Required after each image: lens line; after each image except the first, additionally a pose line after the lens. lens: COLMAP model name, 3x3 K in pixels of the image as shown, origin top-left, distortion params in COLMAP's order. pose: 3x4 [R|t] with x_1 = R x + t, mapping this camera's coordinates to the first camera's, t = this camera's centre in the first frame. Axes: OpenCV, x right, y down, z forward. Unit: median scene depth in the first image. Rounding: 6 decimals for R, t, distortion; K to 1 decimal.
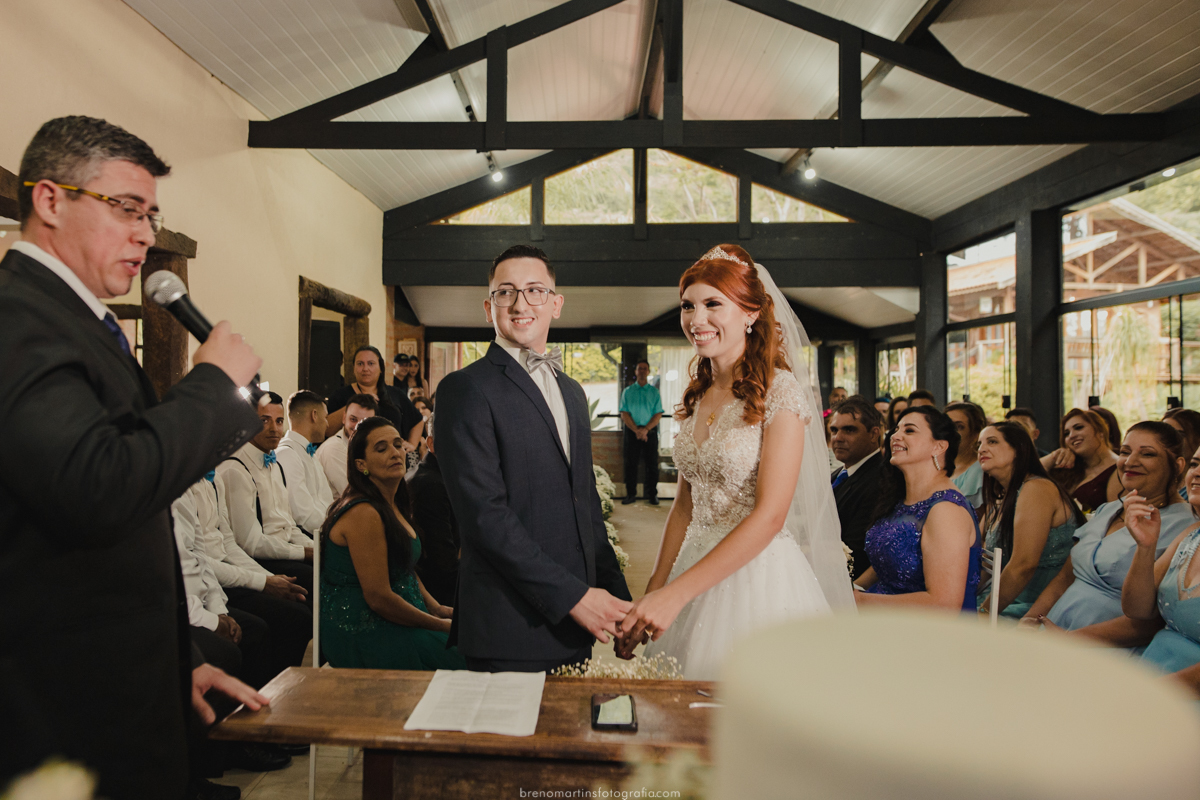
lens RADIAL K [[880.1, 0, 600.1], [0, 880.1, 395.4], [0, 0, 1]] dist [-0.022729, 0.002043]
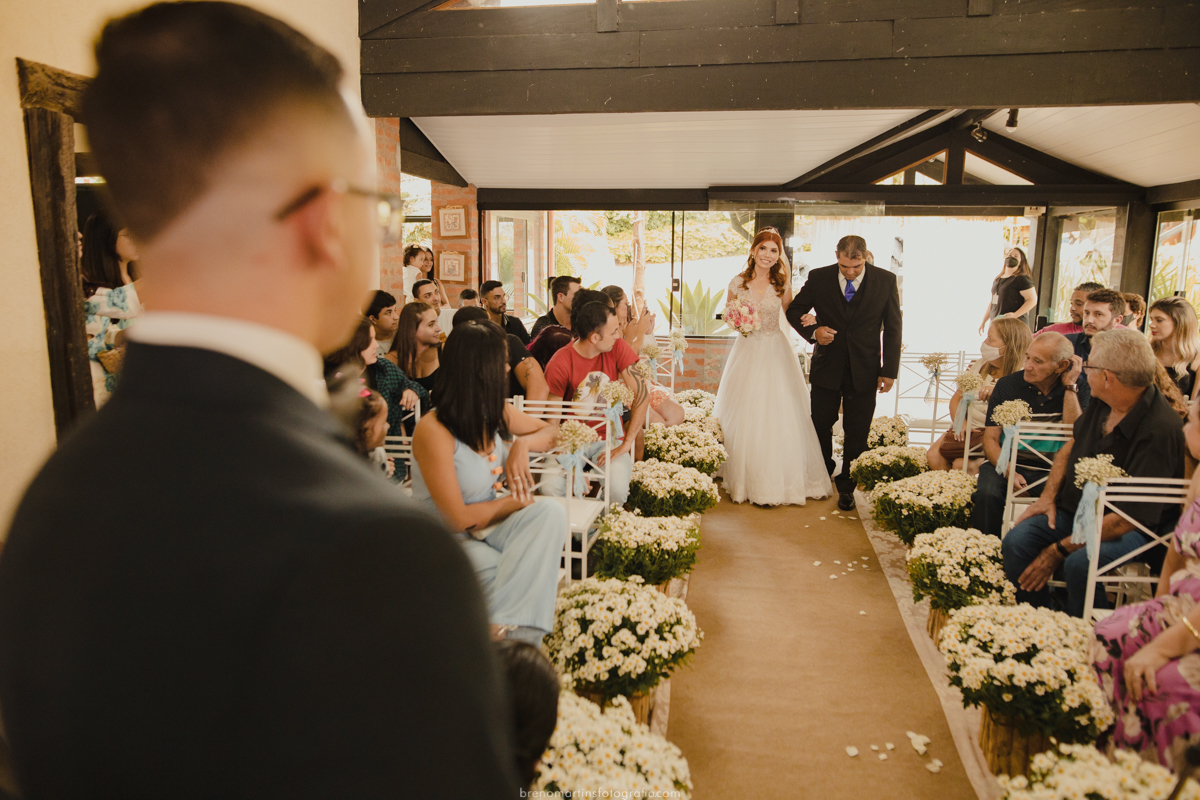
lens RADIAL K [[880.1, 0, 599.3], [0, 880.1, 402.4], [0, 0, 1]] dist [-0.022729, 0.002043]
pose [[0.986879, 0.030540, -0.158544, 0.017718], [-0.006256, 0.988444, 0.151459, -0.014440], [0.161338, -0.148479, 0.975666, 0.286301]]
